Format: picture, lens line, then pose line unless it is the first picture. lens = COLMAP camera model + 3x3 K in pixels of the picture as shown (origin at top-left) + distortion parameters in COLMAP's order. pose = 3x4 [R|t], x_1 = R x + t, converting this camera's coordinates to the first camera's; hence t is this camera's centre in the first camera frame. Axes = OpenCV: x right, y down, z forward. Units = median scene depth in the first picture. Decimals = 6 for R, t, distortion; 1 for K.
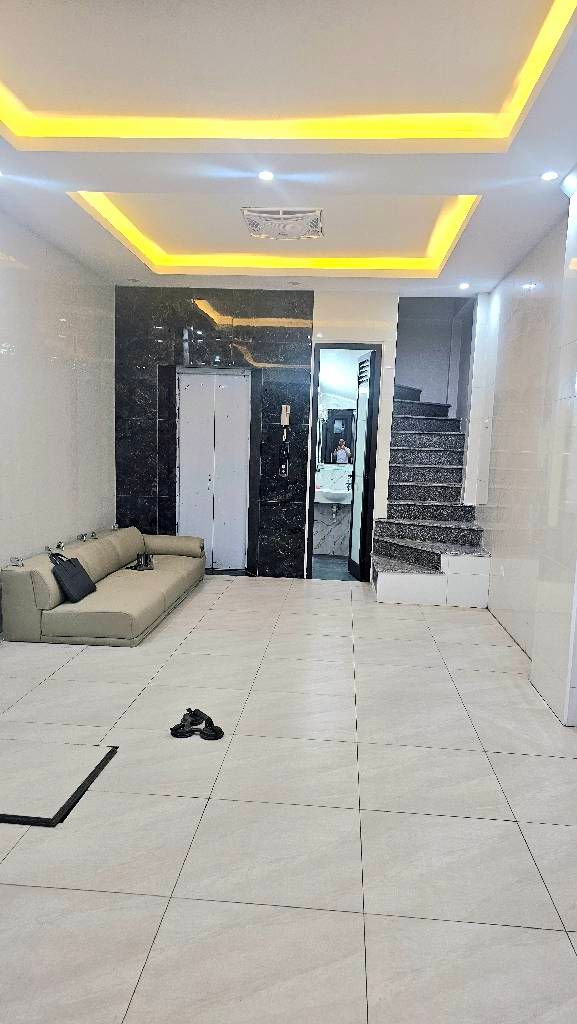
lens RADIAL K [[707.1, 0, 288.5], [0, 707.1, 512.0], [0, 0, 1]] dist [0.089626, -0.000807]
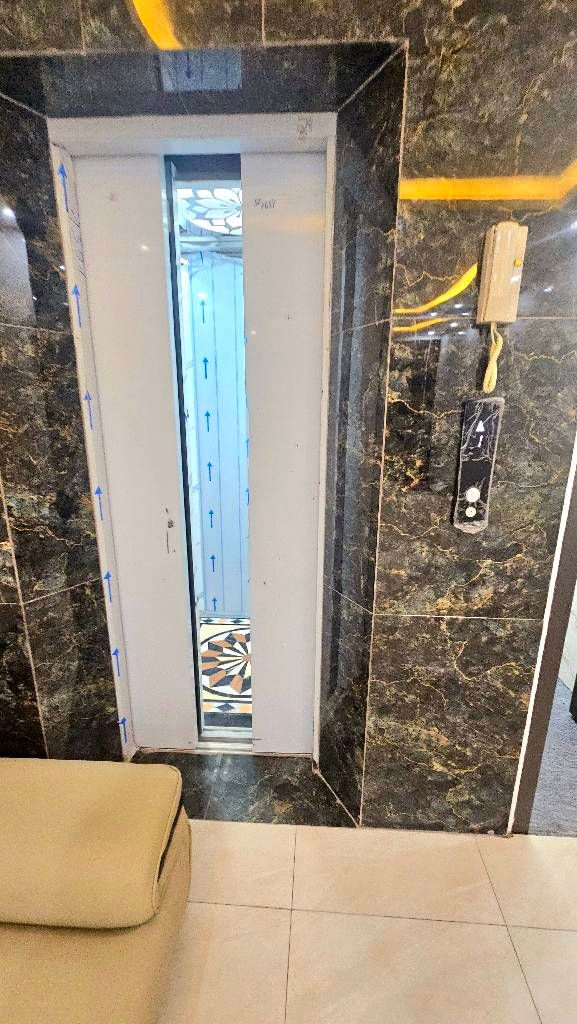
lens RADIAL K [[421.6, 0, 286.1], [0, 421.6, 525.4], [0, 0, 1]] dist [-0.000312, -0.000163]
pose [[0.999383, -0.032380, 0.013602, -0.078228], [0.029895, 0.987558, 0.154388, -0.079356], [-0.018431, -0.153887, 0.987917, 0.846747]]
